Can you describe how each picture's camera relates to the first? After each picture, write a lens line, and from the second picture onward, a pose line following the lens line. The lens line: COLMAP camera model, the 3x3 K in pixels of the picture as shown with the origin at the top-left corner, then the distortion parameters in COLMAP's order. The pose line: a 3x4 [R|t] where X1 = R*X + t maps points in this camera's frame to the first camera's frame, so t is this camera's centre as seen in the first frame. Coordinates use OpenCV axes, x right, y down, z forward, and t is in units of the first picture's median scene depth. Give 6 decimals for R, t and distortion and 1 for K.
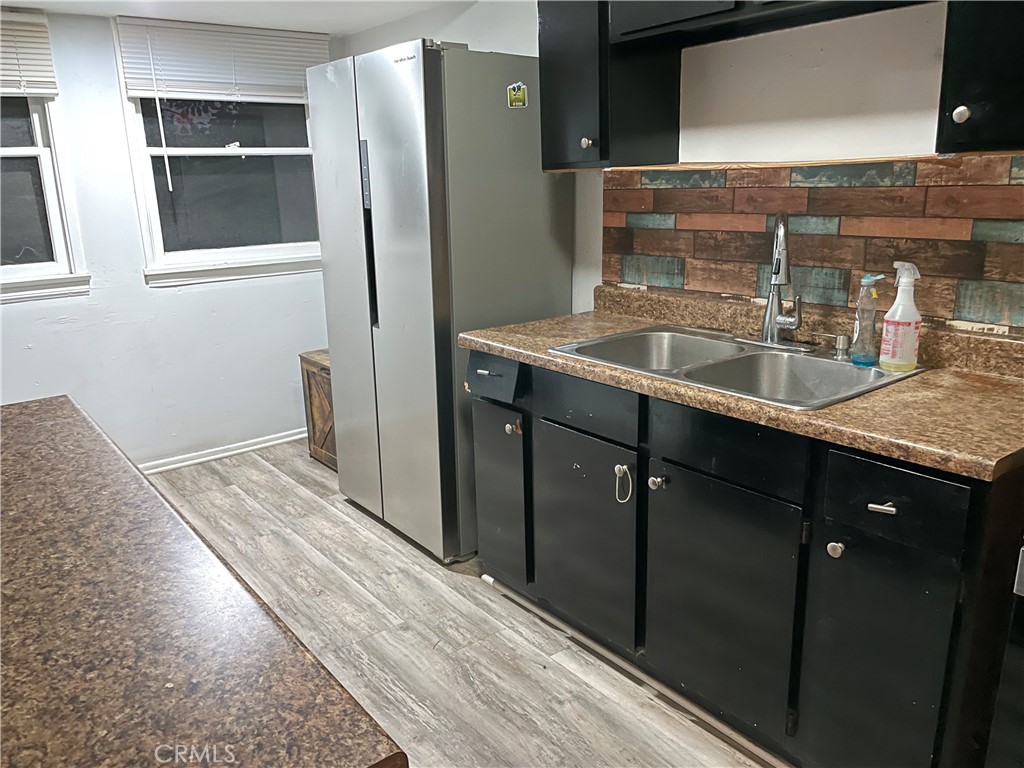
lens RADIAL K [[767.6, 0, 512.0], [0, 767.6, 384.0], [0, 0, 1]] dist [0.107152, -0.139719]
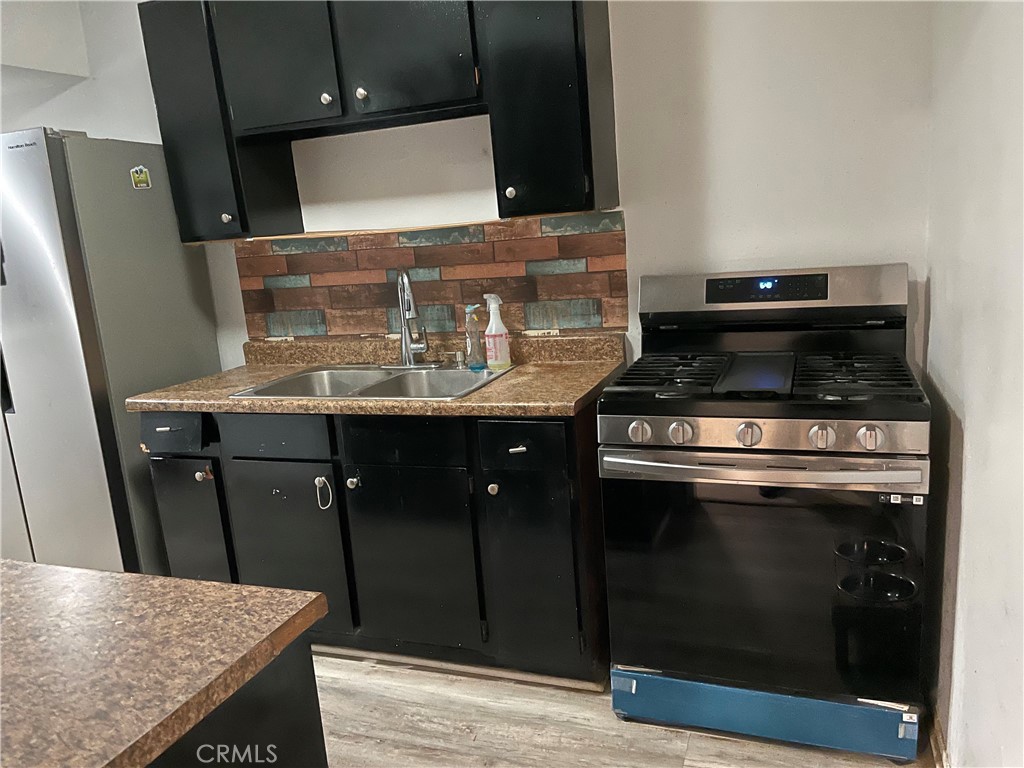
lens RADIAL K [[767.6, 0, 512.0], [0, 767.6, 384.0], [0, 0, 1]] dist [0.107152, -0.139719]
pose [[0.853258, -0.144322, 0.501121, -0.166549], [0.187687, 0.981536, -0.036894, 0.056510], [-0.486544, 0.125534, 0.864590, -0.185795]]
